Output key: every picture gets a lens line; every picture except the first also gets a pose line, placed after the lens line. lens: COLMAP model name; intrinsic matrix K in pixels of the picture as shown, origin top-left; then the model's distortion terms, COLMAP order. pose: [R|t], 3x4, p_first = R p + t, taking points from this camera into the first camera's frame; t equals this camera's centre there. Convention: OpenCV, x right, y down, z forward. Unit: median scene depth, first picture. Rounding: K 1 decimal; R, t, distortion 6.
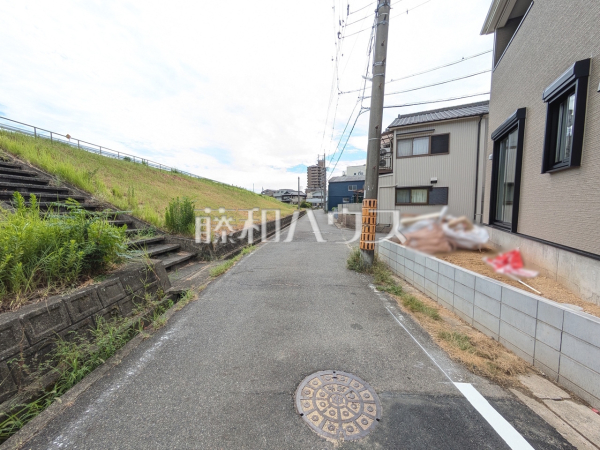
lens RADIAL K [[236.6, 0, 295.8], [0, 236.6, 227.2], [0, 0, 1]] dist [0.002918, -0.000265]
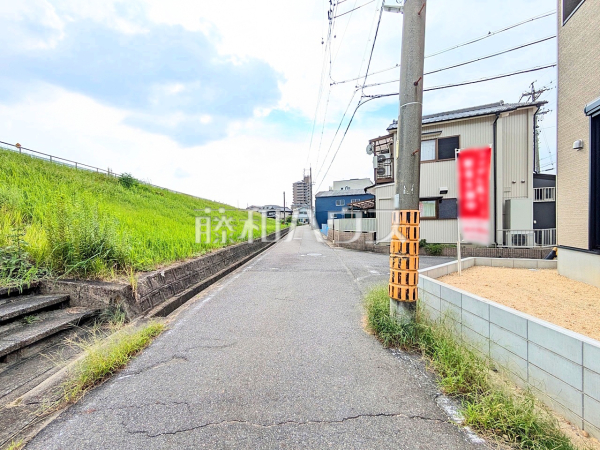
lens RADIAL K [[236.6, 0, 295.5], [0, 236.6, 224.4], [0, 0, 1]] dist [0.002918, -0.000265]
pose [[0.998318, -0.011693, 0.056793, 0.007928], [0.016148, 0.996774, -0.078624, -0.020265], [-0.055690, 0.079409, 0.995285, 0.211137]]
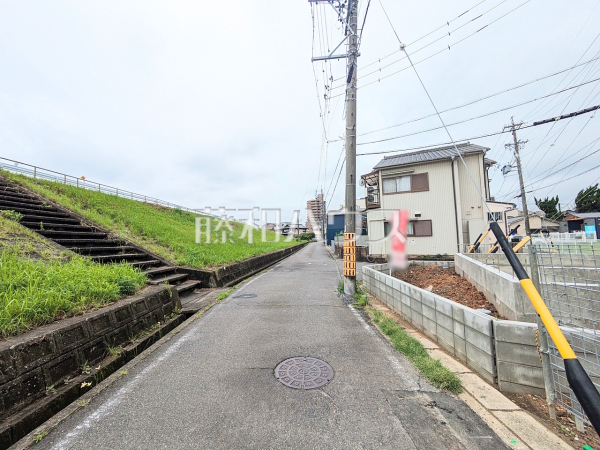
lens RADIAL K [[236.6, 0, 296.5], [0, 236.6, 229.0], [0, 0, 1]] dist [0.002918, -0.000265]
pose [[0.999891, -0.014697, -0.001246, 0.022059], [0.014408, 0.991343, -0.130505, 0.006752], [0.003153, 0.130473, 0.991447, -0.086713]]
